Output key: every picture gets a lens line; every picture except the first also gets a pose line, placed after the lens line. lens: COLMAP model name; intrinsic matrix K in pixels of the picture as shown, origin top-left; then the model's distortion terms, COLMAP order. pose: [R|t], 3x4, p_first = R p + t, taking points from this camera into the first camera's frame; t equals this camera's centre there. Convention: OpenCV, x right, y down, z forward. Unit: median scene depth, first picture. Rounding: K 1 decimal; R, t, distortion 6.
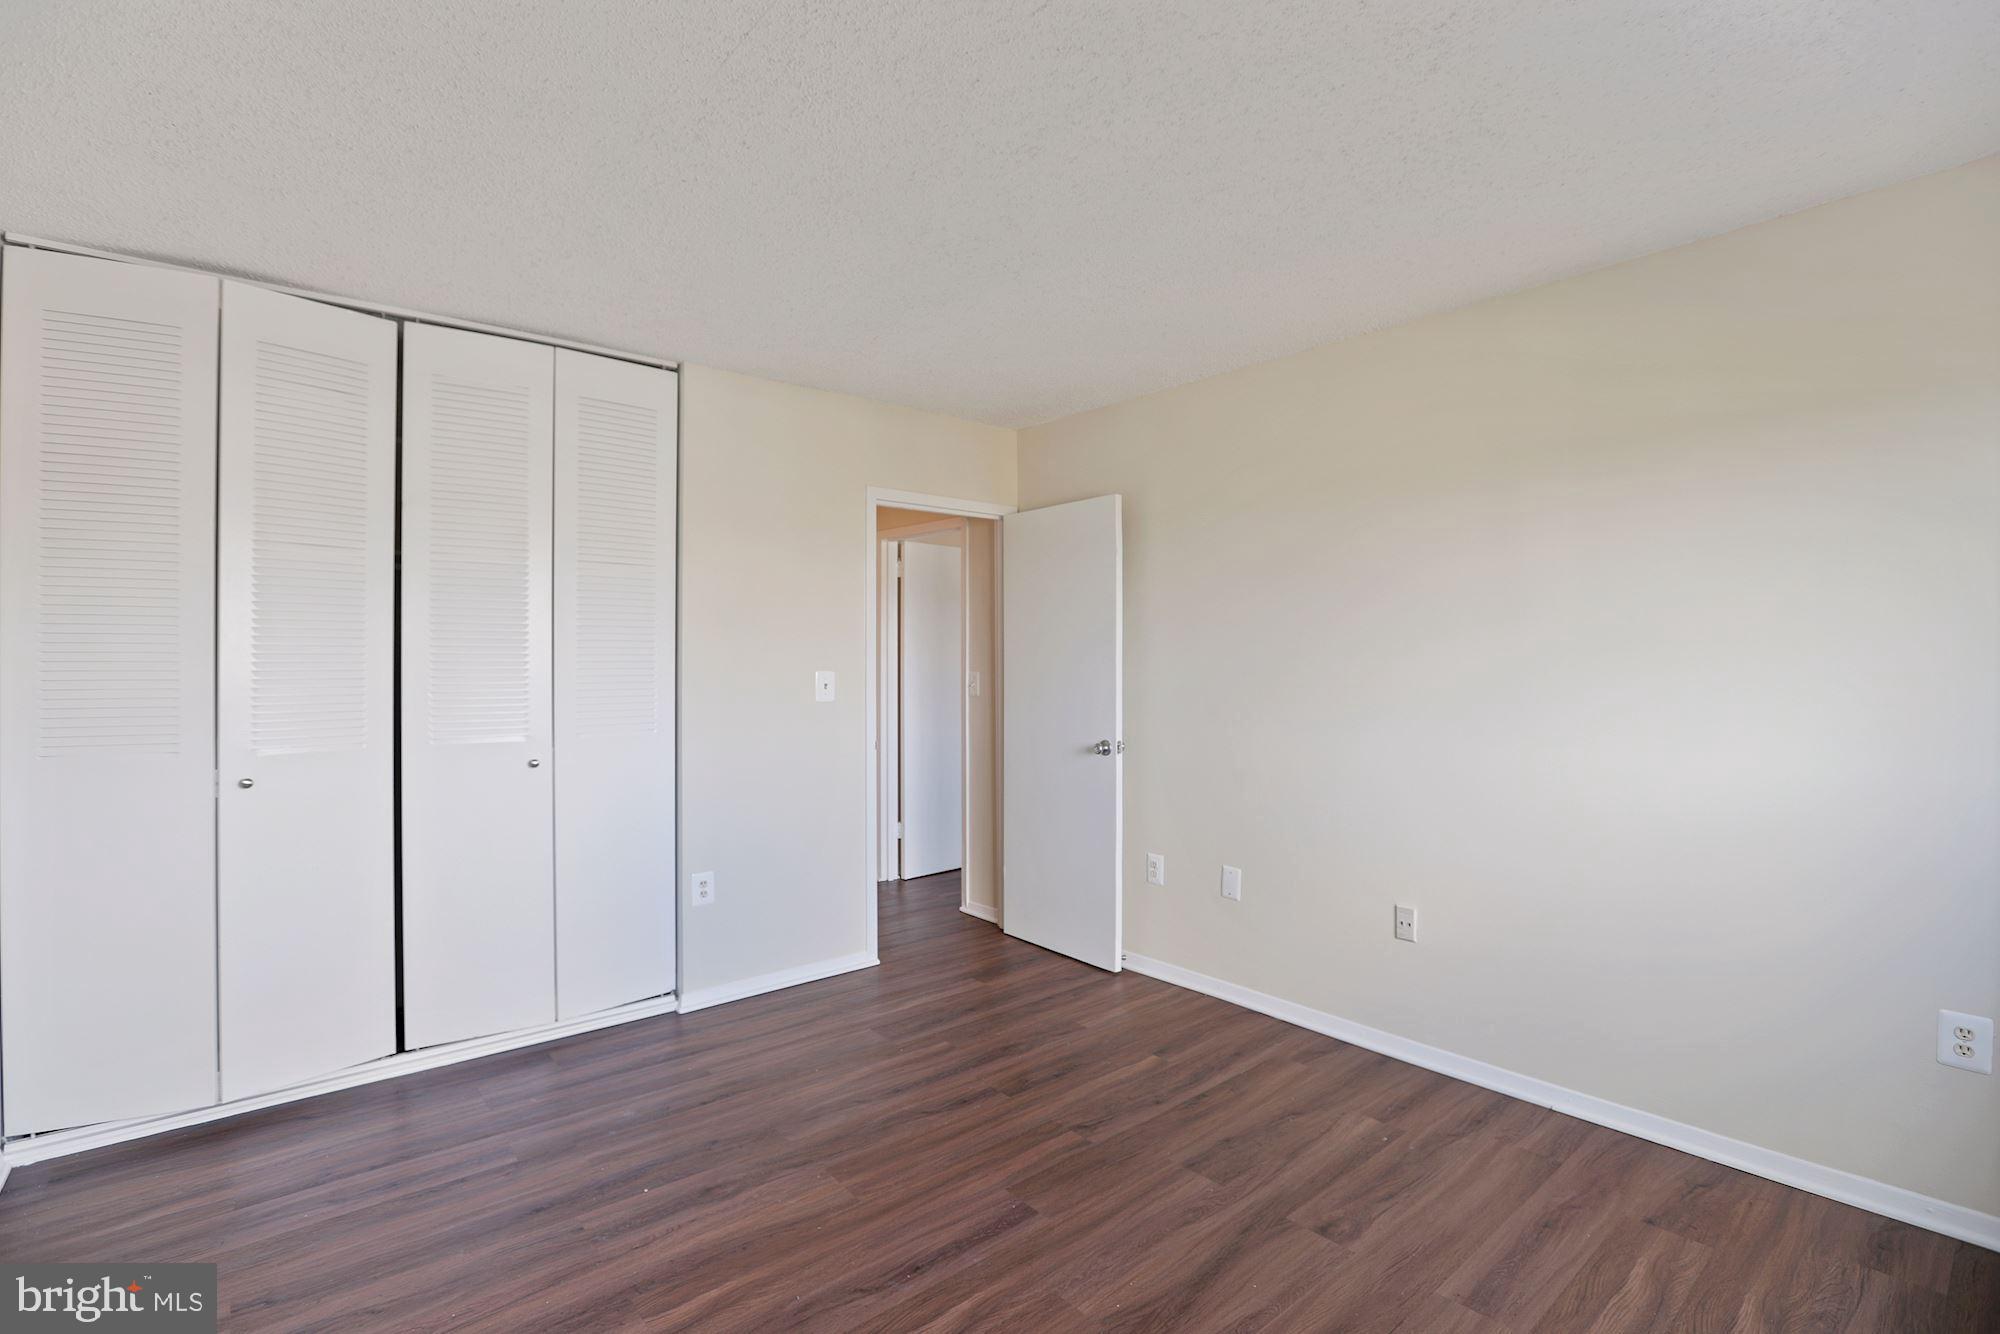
lens RADIAL K [[918.9, 0, 963.5], [0, 918.9, 650.3], [0, 0, 1]] dist [-0.036322, 0.008611]
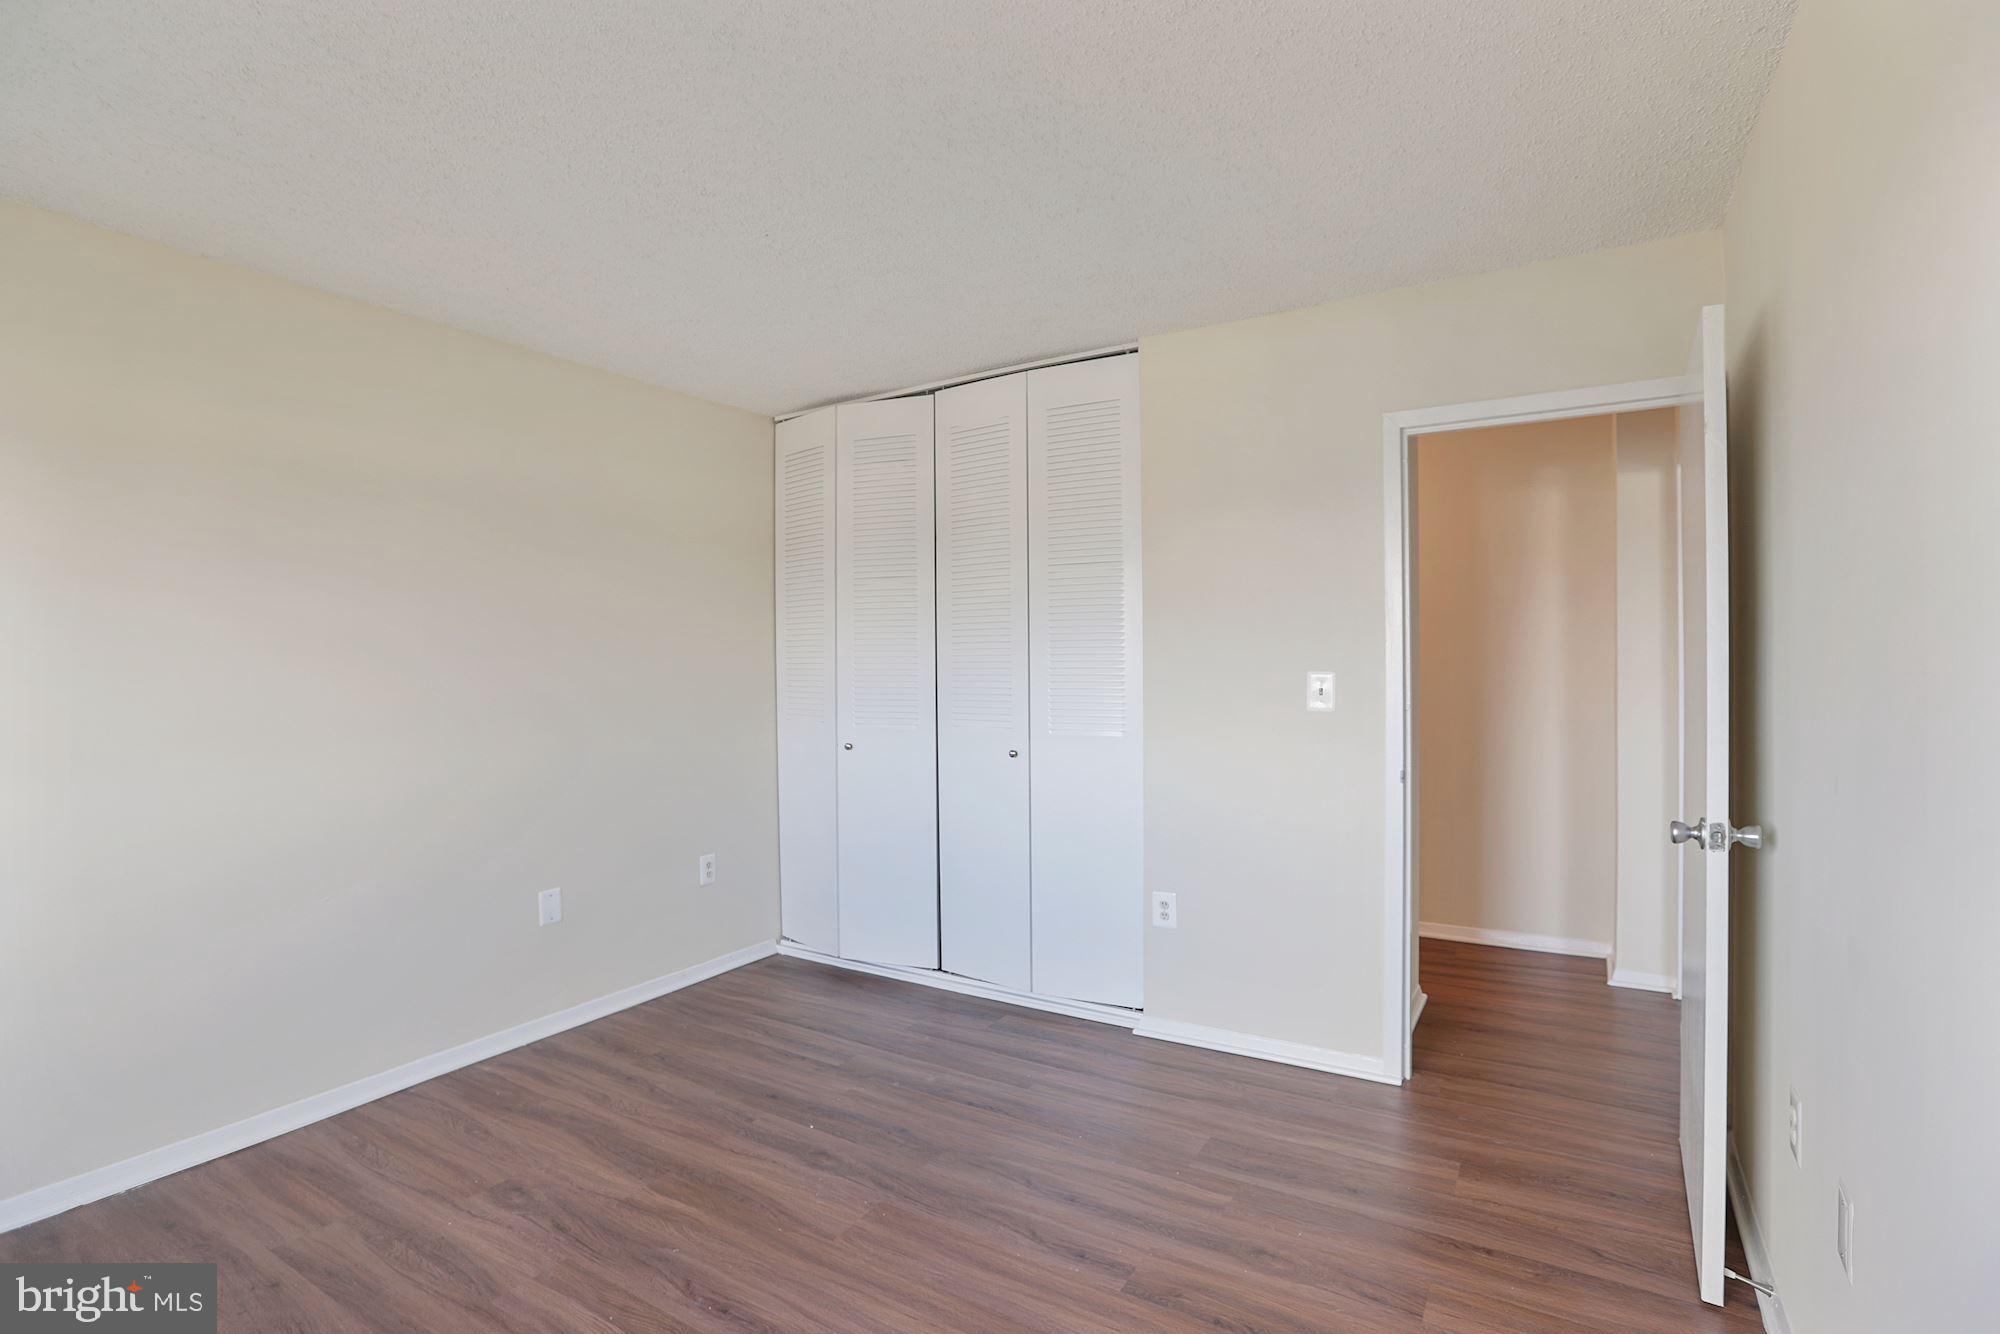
lens RADIAL K [[918.9, 0, 999.1], [0, 918.9, 672.1], [0, 0, 1]] dist [-0.036322, 0.008611]
pose [[0.344003, 0.006390, -0.938947, 0.651154], [0.020151, 0.999696, 0.014187, 0.009260], [0.938752, -0.023801, 0.343770, 0.679359]]
